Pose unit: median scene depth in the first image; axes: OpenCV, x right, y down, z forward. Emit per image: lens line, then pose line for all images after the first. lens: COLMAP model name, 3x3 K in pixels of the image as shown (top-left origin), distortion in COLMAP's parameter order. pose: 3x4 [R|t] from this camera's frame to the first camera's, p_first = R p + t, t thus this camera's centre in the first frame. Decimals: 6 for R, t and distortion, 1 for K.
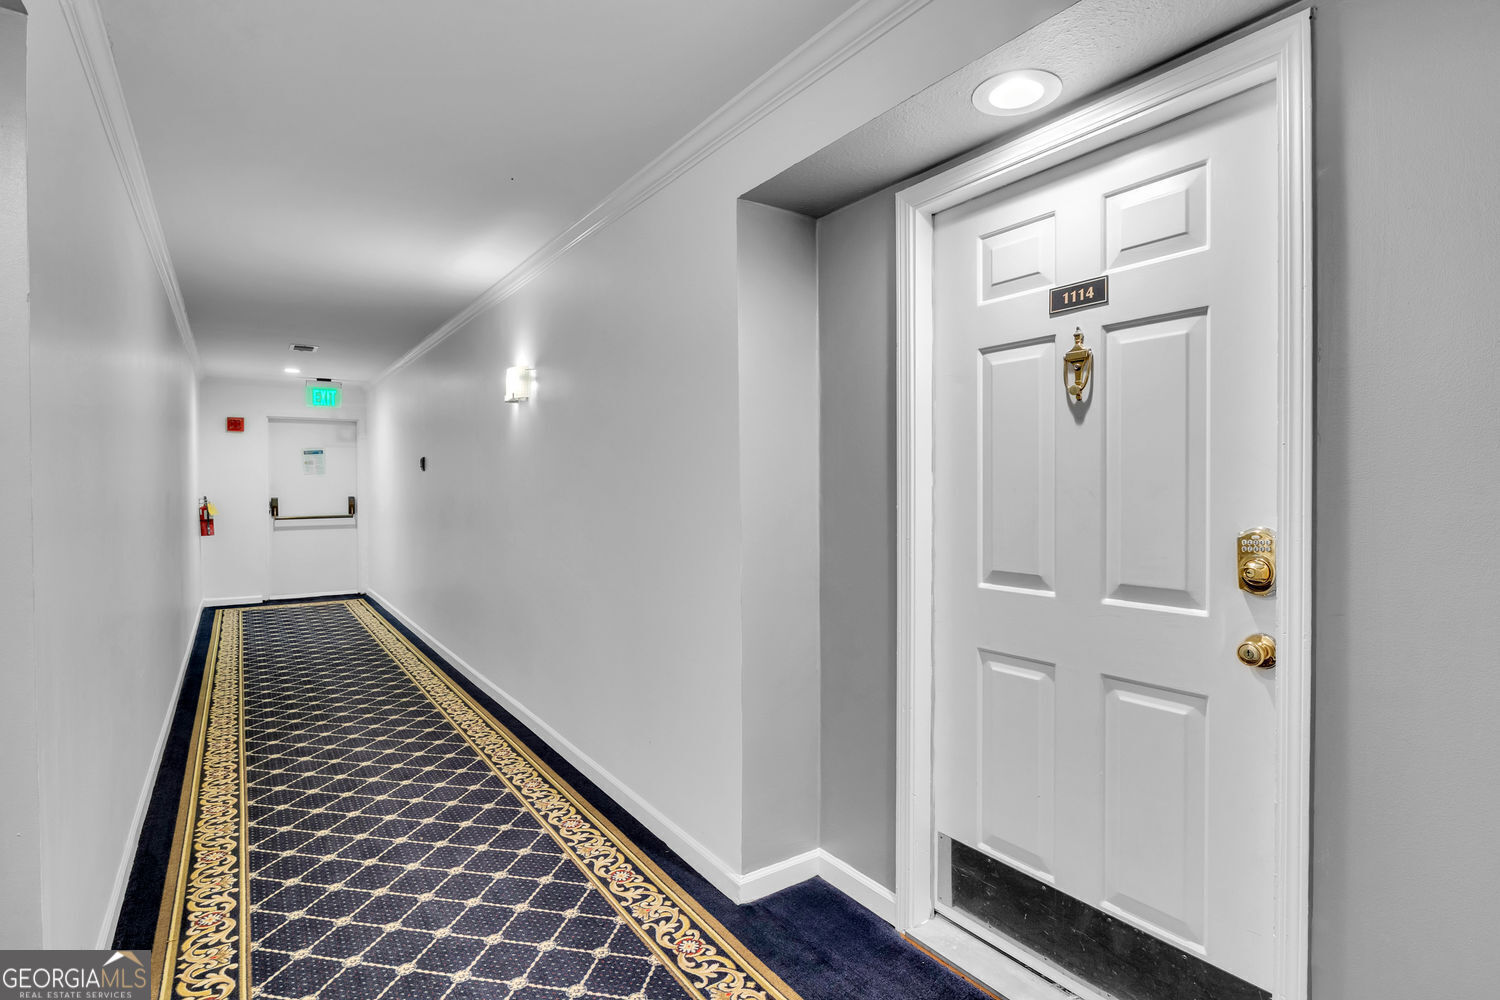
lens RADIAL K [[719.9, 0, 750.0], [0, 719.9, 500.0], [0, 0, 1]] dist [-0.003409, 0.000402]
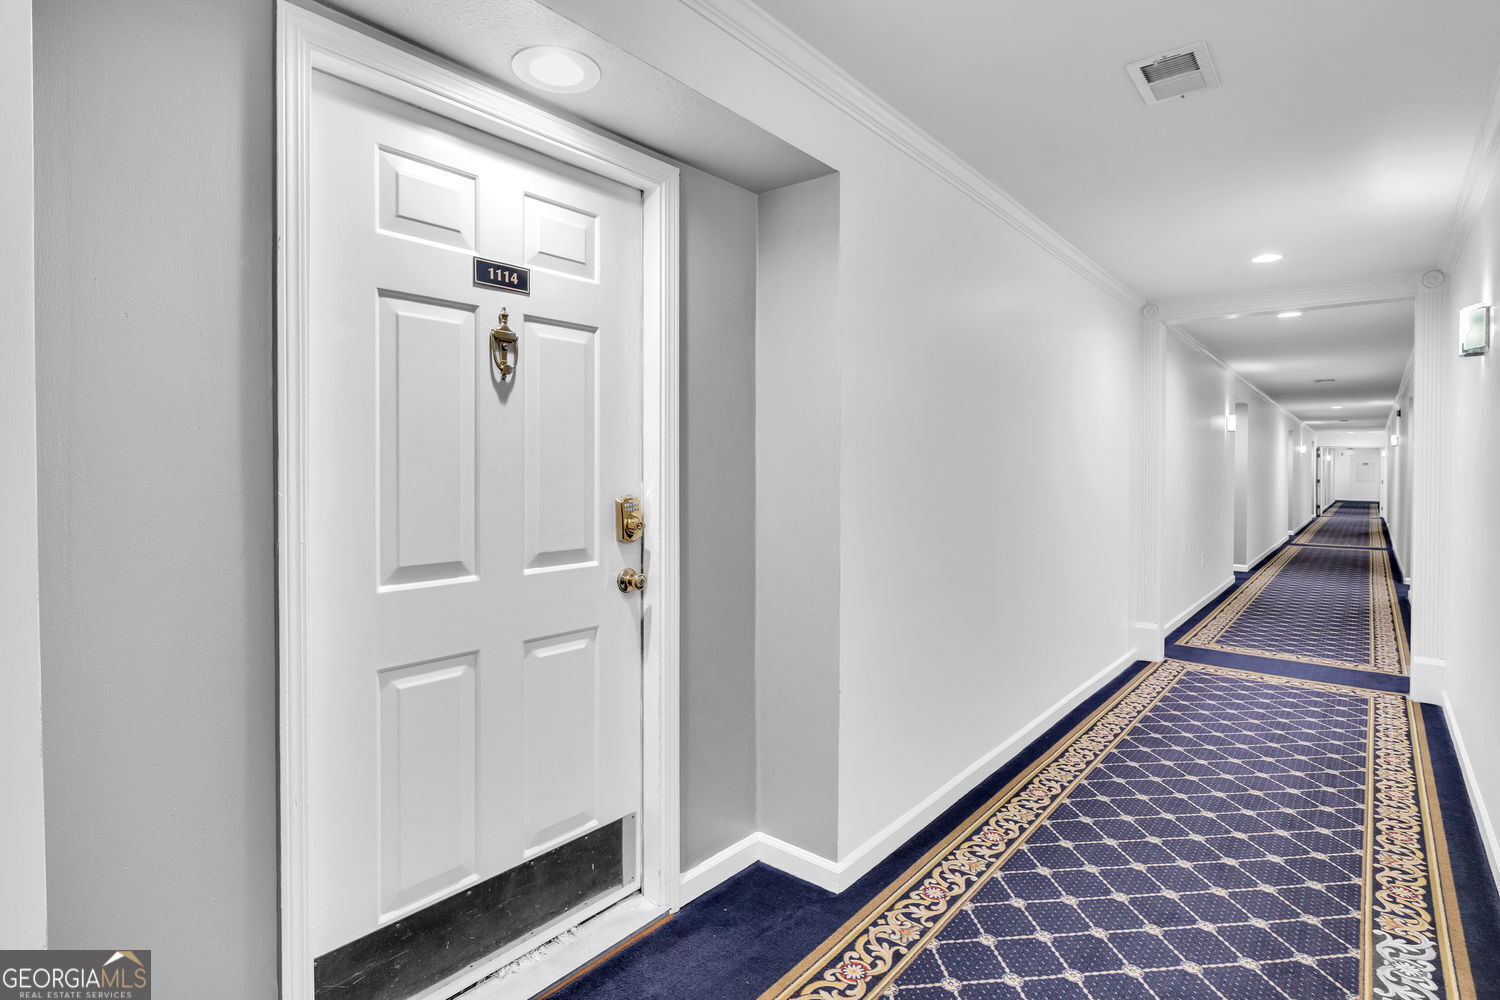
lens RADIAL K [[765.2, 0, 750.1], [0, 765.2, 477.2], [0, 0, 1]] dist [-0.006862, -0.000339]
pose [[-0.263642, -0.014468, 0.964512, -0.711997], [0.009959, 0.999793, 0.017719, -0.018070], [-0.964569, 0.014277, -0.263443, 1.003393]]
